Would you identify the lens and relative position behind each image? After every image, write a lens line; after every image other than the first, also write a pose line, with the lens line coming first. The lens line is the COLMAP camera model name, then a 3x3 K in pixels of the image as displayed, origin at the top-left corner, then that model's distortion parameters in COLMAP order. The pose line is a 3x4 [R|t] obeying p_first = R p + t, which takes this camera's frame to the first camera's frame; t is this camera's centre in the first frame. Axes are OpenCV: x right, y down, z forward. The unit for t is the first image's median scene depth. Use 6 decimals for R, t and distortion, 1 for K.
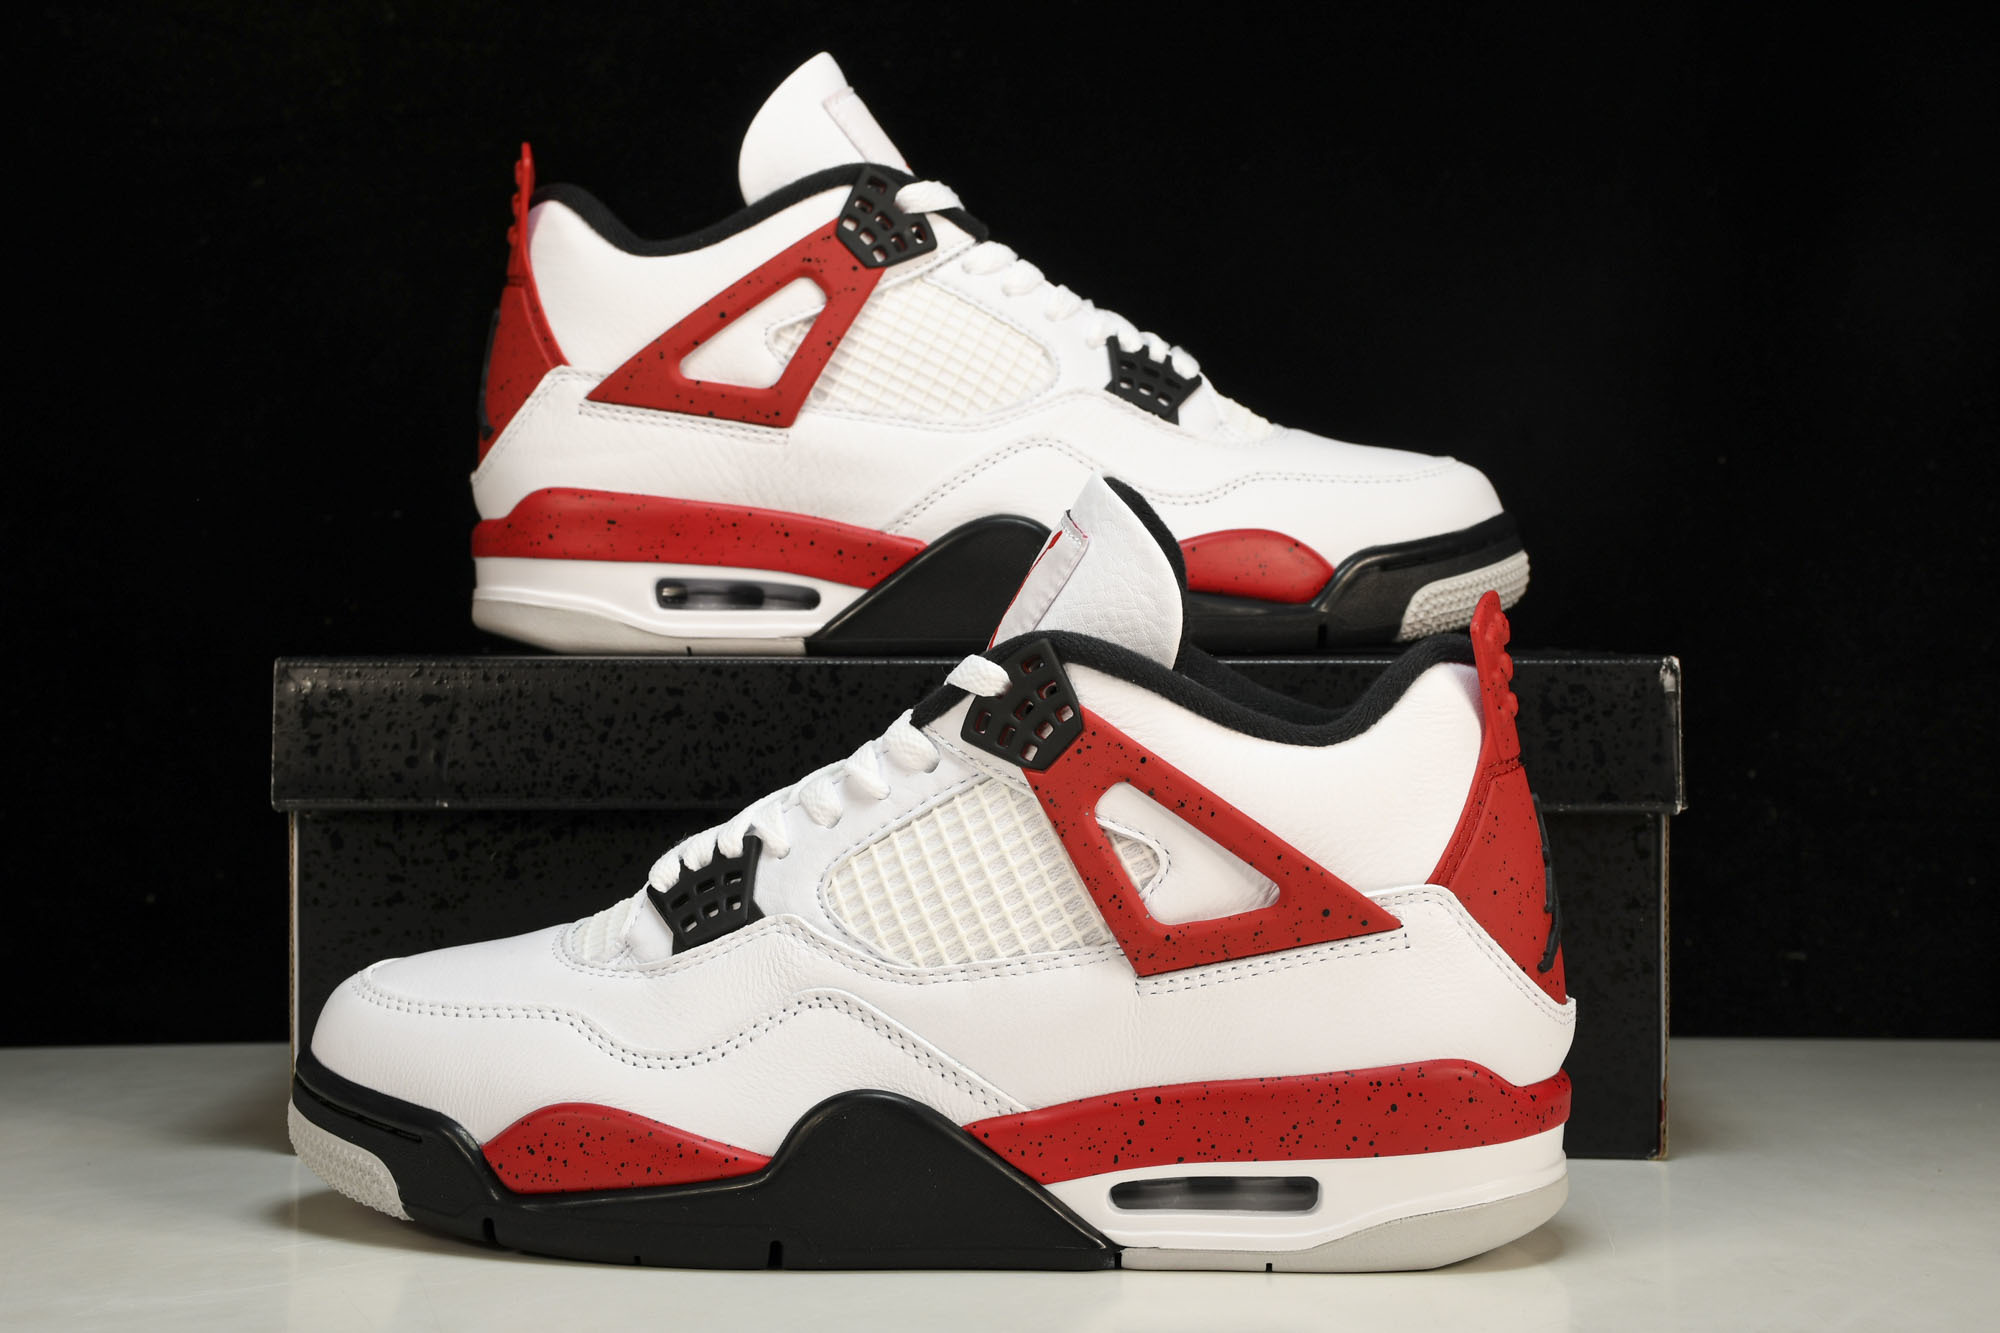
lens RADIAL K [[3537.3, 0, 980.7], [0, 3537.3, 657.6], [0, 0, 1]] dist [0.206871, 0.000000]
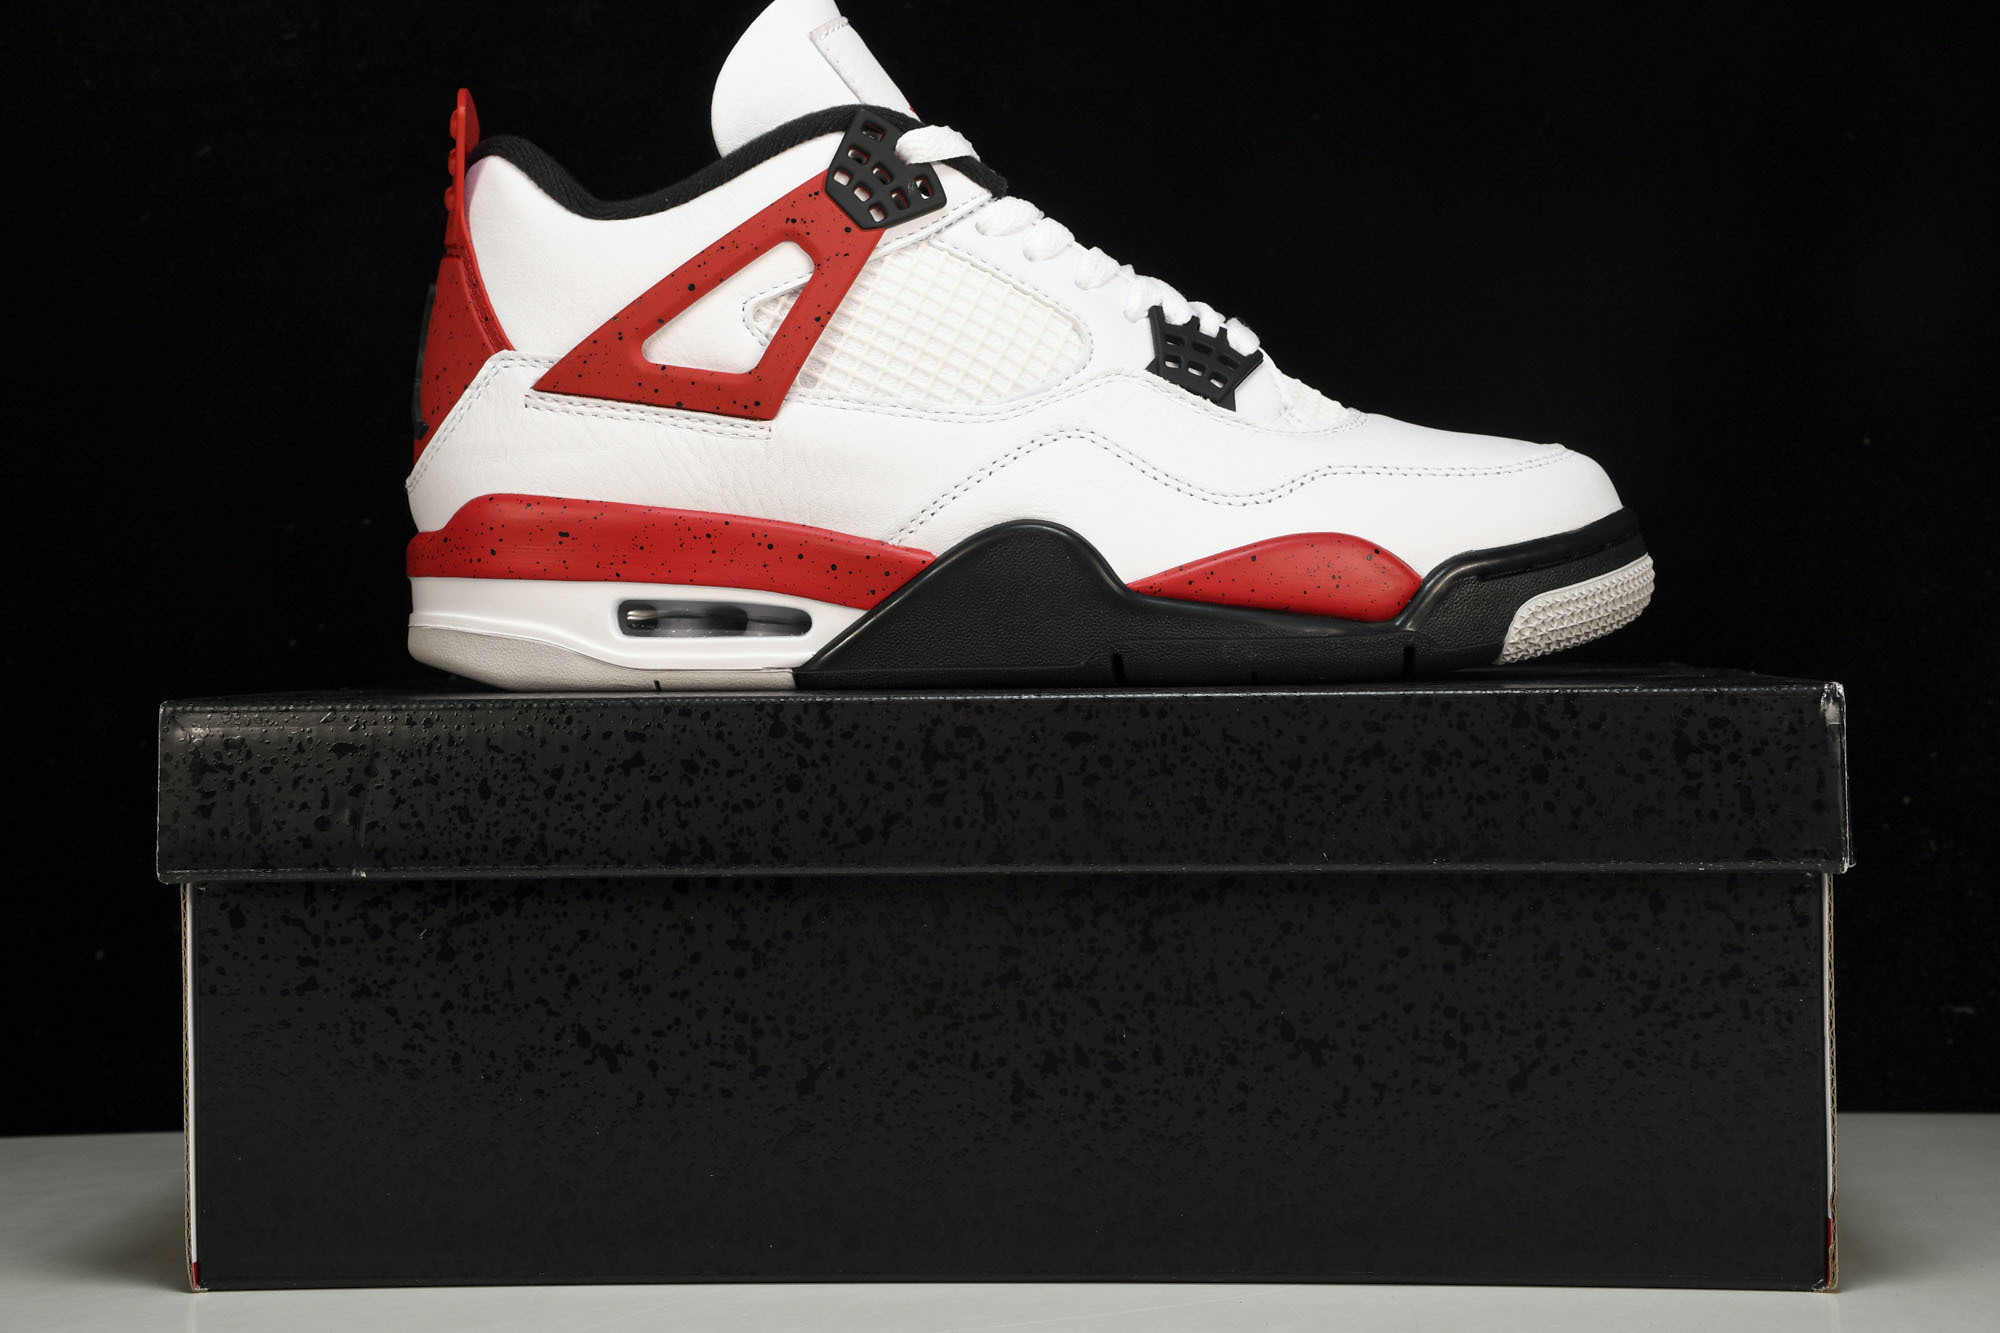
lens RADIAL K [[3537.3, 0, 996.1], [0, 3537.3, 660.8], [0, 0, 1]] dist [0.206871, 0.000000]
pose [[0.999731, -0.011962, -0.019850, 0.014942], [0.012048, 0.999919, 0.004212, -0.010295], [0.019798, -0.004450, 0.999794, 0.154055]]
